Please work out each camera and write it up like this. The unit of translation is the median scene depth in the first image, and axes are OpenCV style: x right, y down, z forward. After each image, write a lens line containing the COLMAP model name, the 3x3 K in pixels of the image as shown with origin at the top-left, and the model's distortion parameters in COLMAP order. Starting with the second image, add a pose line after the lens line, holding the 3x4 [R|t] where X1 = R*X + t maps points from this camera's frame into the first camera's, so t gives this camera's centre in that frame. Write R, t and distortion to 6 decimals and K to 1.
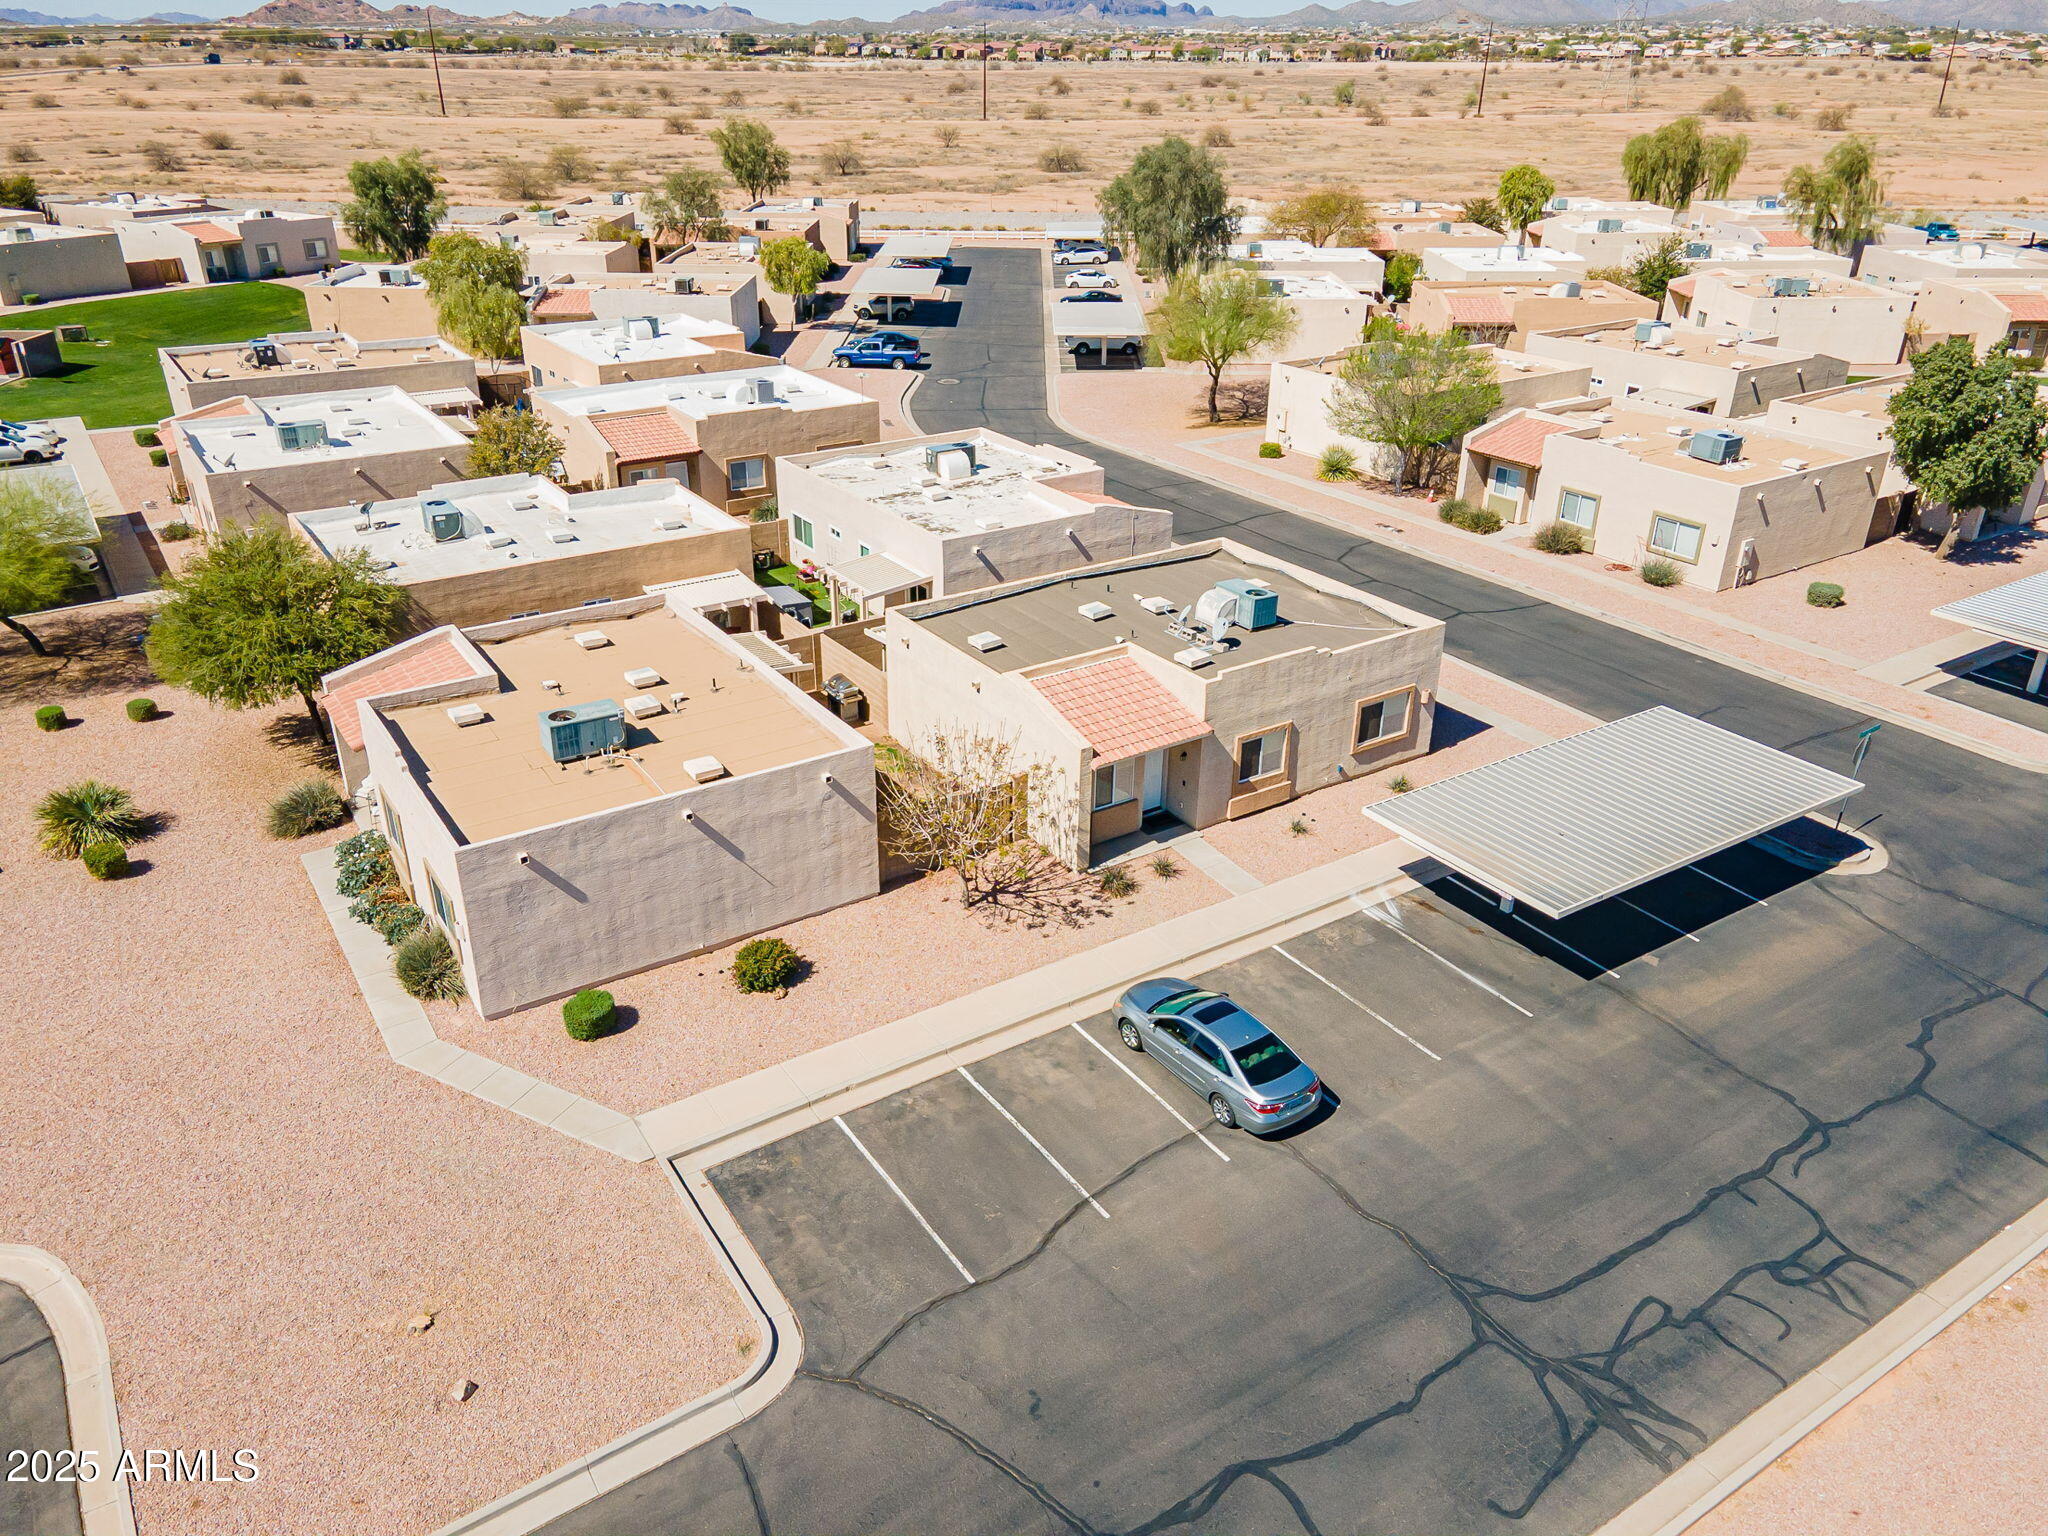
lens RADIAL K [[1502.0, 0, 1016.2], [0, 1502.0, 769.9], [0, 0, 1]] dist [0.021275, 0.018906]
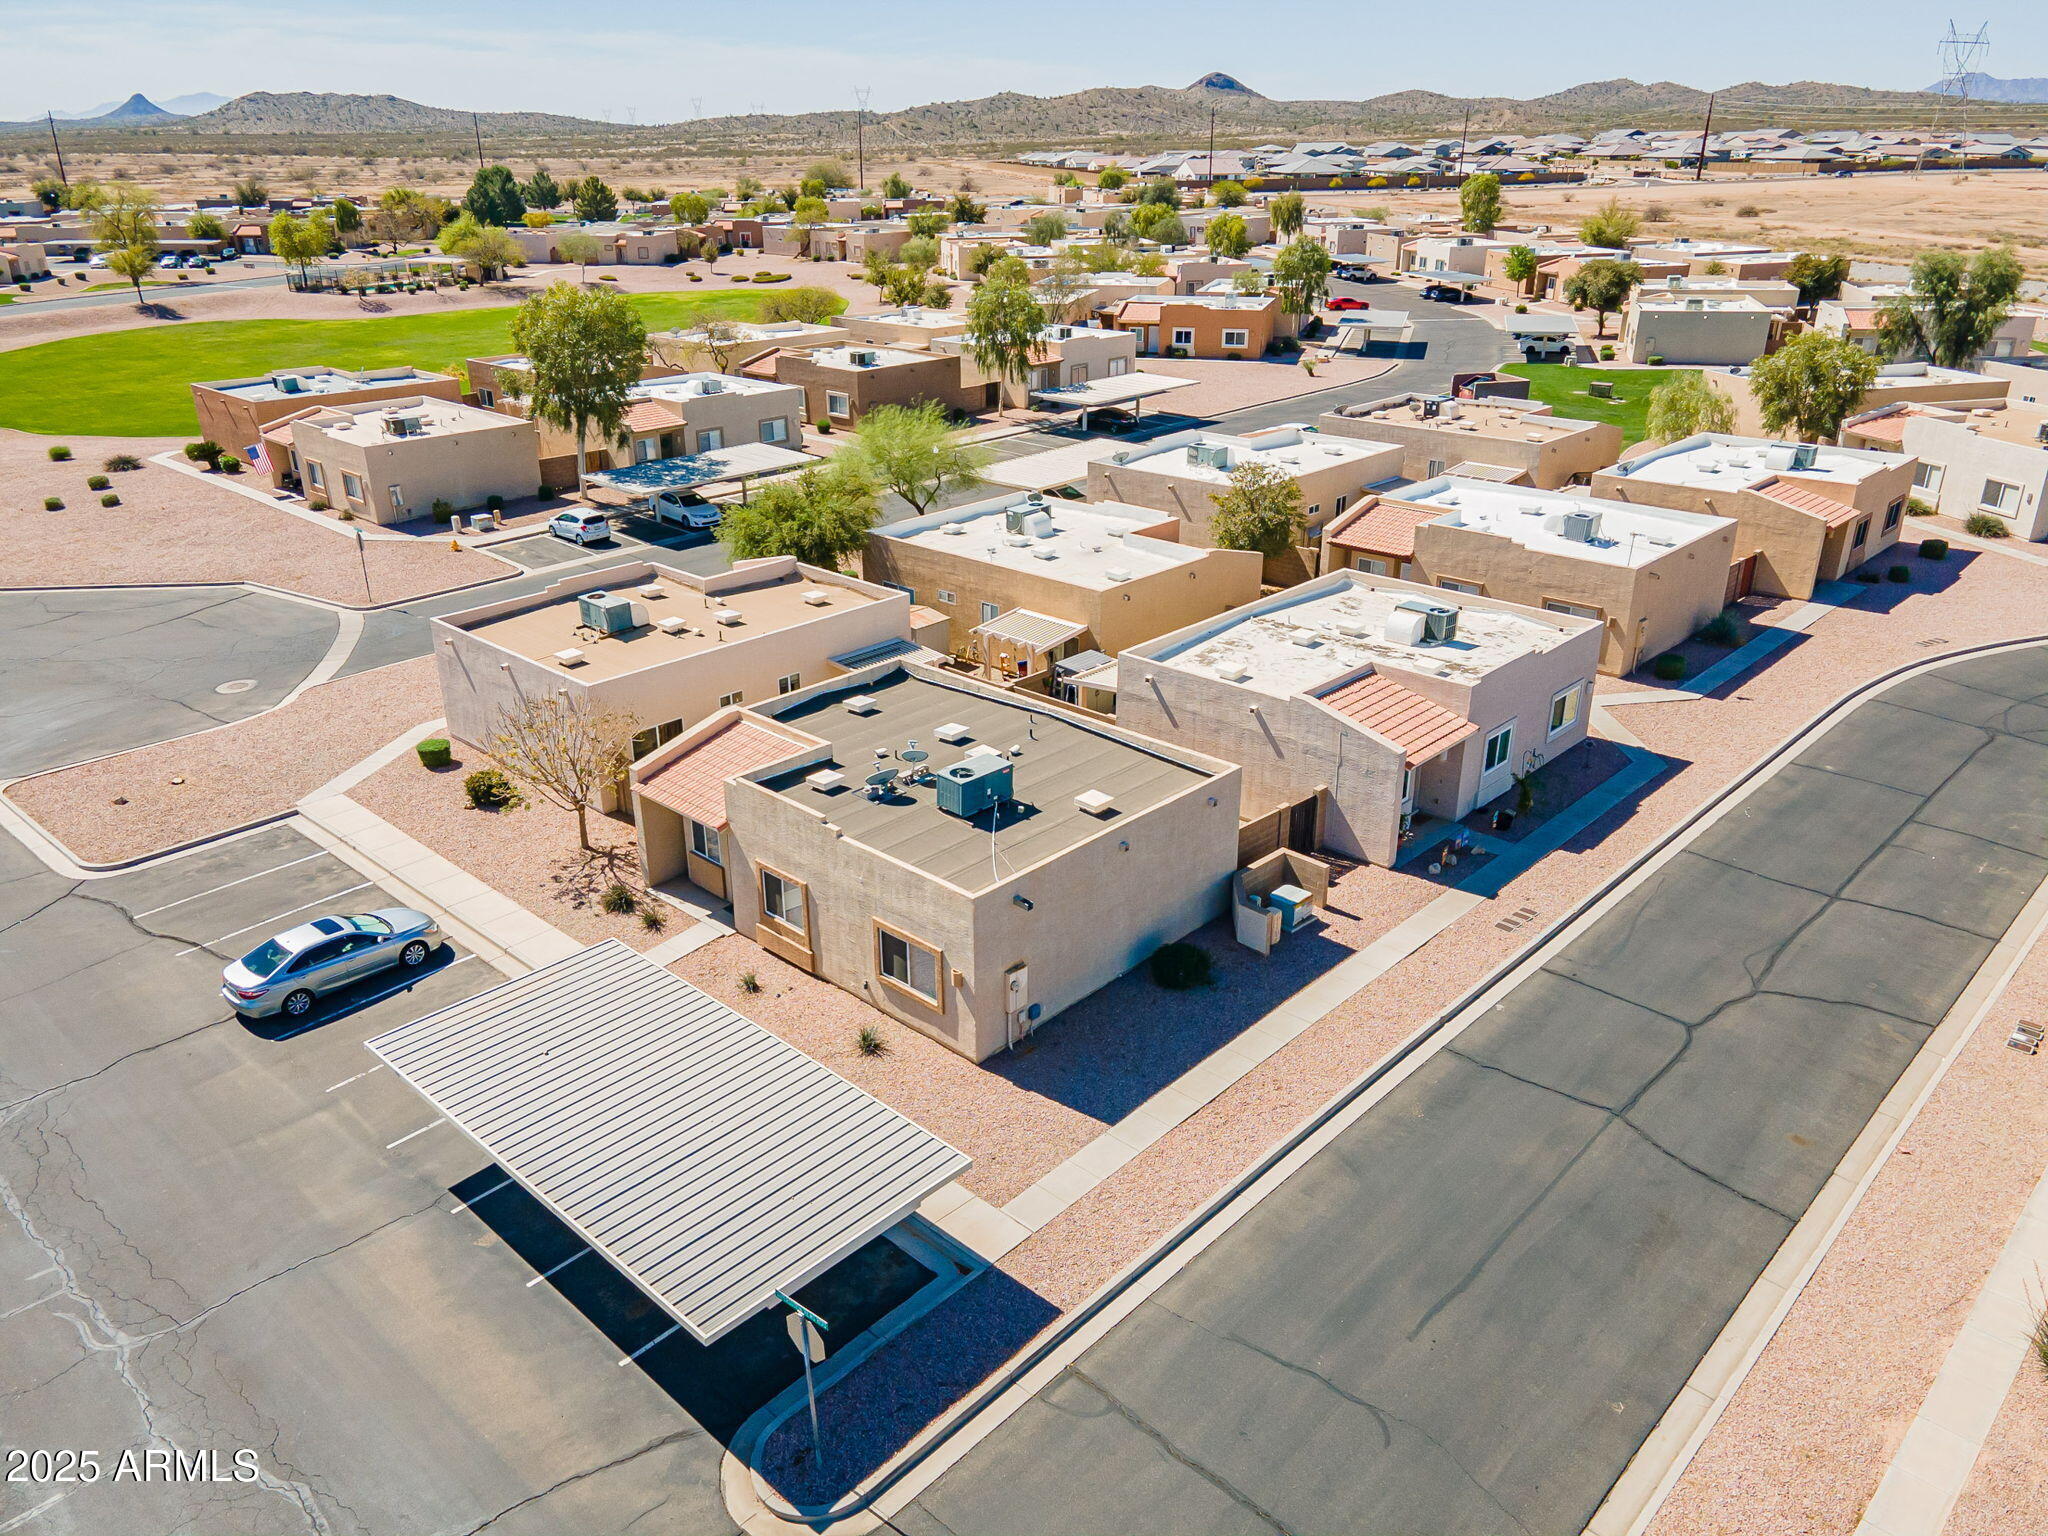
lens RADIAL K [[1502.0, 0, 1012.5], [0, 1502.0, 769.4], [0, 0, 1]] dist [0.021275, 0.018906]
pose [[0.227069, 0.379899, -0.896725, 0.791452], [-0.419242, 0.869222, 0.262087, -0.302859], [0.879020, 0.316433, 0.356643, 0.620061]]
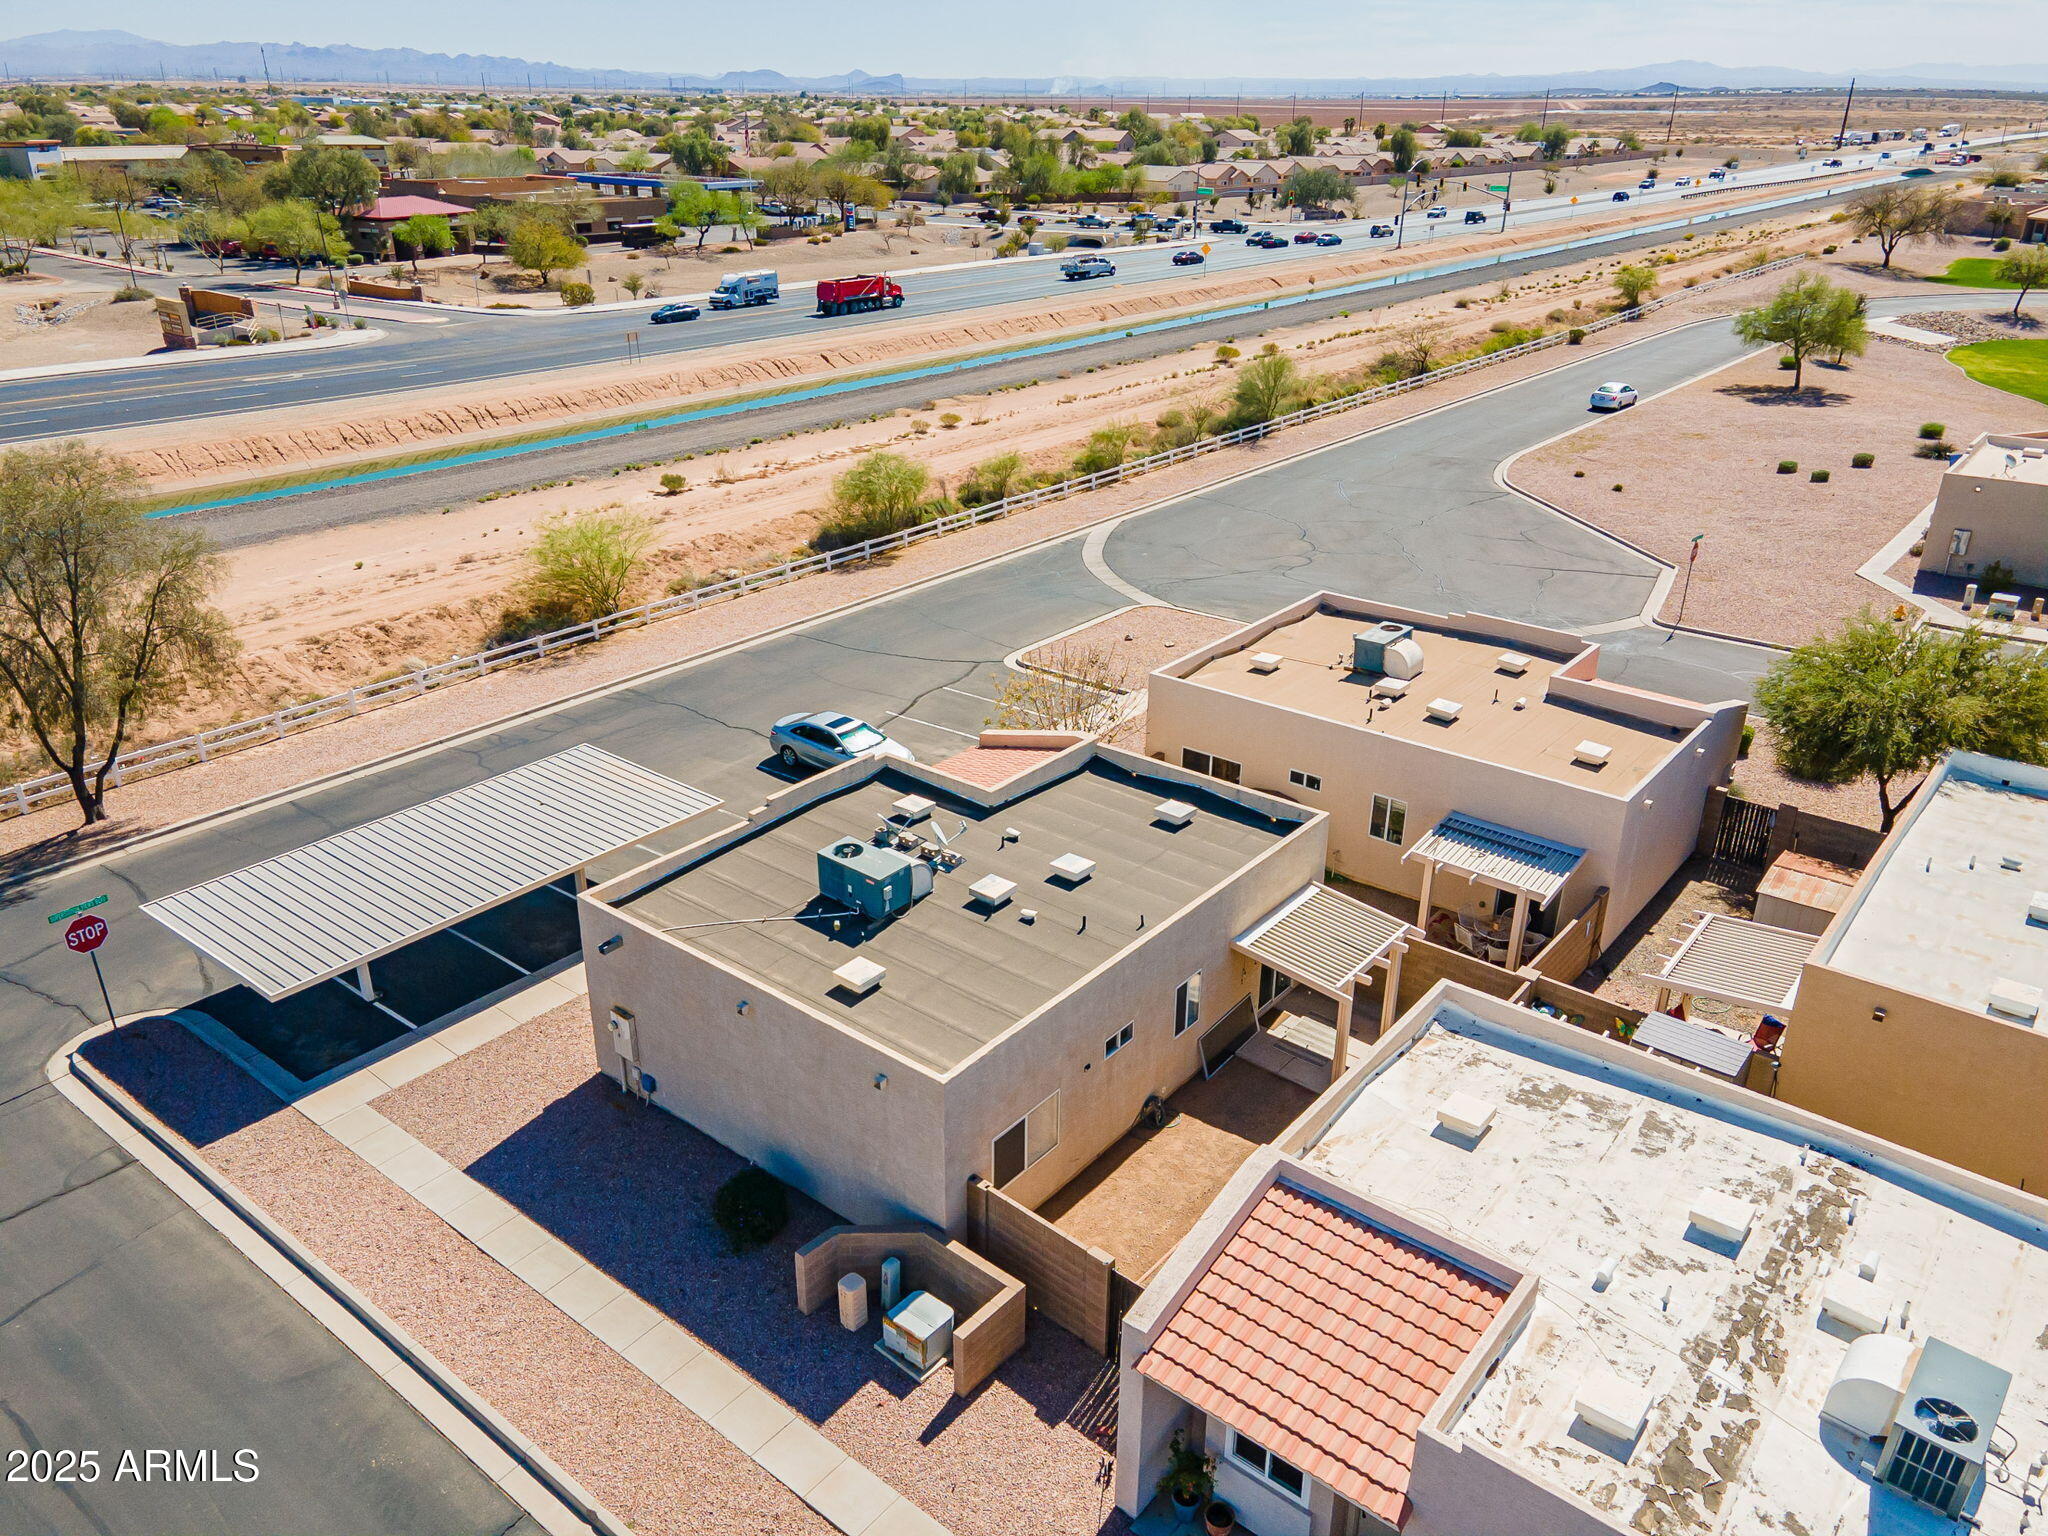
lens RADIAL K [[1502.0, 0, 1024.1], [0, 1502.0, 767.9], [0, 0, 1]] dist [0.021275, 0.018906]
pose [[-0.953006, 0.118392, -0.278859, 0.239183], [-0.139512, 0.645556, 0.750862, -0.581029], [0.268915, 0.754480, -0.598702, 1.205307]]
